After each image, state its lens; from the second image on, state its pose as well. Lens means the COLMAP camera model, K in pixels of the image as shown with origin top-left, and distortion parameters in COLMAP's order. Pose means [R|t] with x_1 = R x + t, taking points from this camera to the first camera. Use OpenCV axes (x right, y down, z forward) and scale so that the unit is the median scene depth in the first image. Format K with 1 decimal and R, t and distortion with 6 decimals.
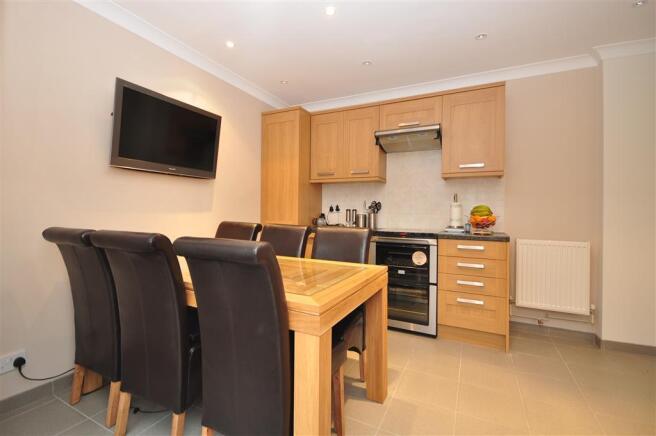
lens RADIAL K [[287.6, 0, 346.8], [0, 287.6, 211.0], [0, 0, 1]] dist [-0.004394, -0.002005]
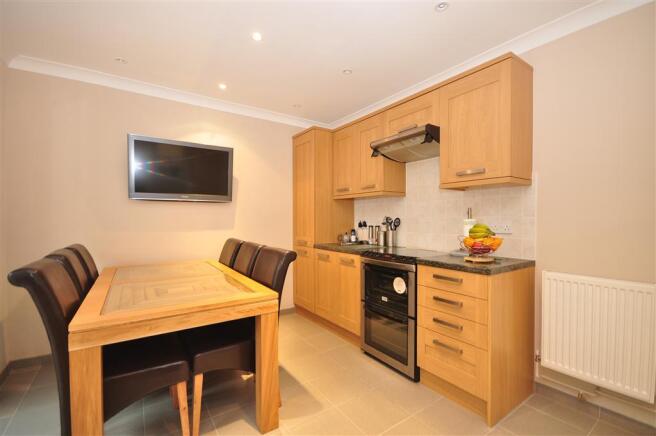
lens RADIAL K [[287.6, 0, 332.1], [0, 287.6, 222.9], [0, 0, 1]] dist [-0.004394, -0.002005]
pose [[0.892231, -0.006674, -0.451529, 0.416223], [0.010077, 0.999936, 0.005133, -0.025962], [0.451466, -0.009130, 0.892242, 0.129679]]
